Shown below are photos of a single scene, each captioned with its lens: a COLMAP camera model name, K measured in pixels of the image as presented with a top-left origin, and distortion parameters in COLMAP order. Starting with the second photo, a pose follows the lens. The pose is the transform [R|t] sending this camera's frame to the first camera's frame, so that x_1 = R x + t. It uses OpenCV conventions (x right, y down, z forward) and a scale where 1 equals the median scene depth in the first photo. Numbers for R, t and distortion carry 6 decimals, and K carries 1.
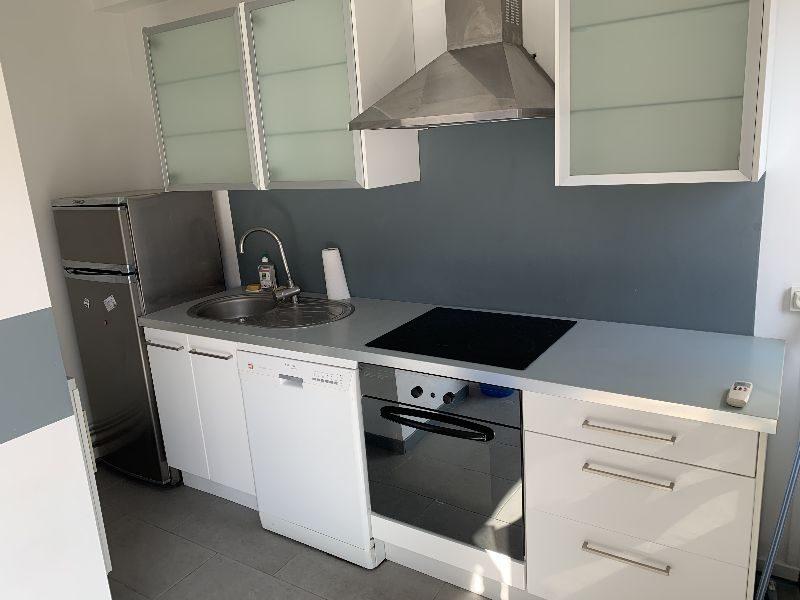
lens RADIAL K [[608.8, 0, 402.1], [0, 608.8, 303.1], [0, 0, 1]] dist [0.009237, -0.002927]
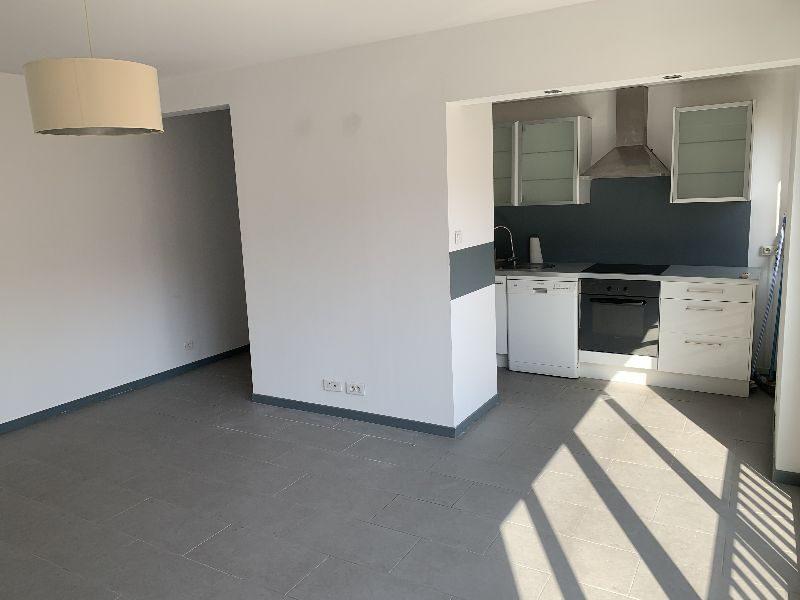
lens RADIAL K [[608.8, 0, 398.1], [0, 608.8, 296.0], [0, 0, 1]] dist [0.009237, -0.002927]
pose [[0.998773, 0.020684, 0.045004, -0.921276], [-0.016292, 0.995261, -0.095866, 0.425615], [-0.046774, 0.095015, 0.994376, -1.338917]]
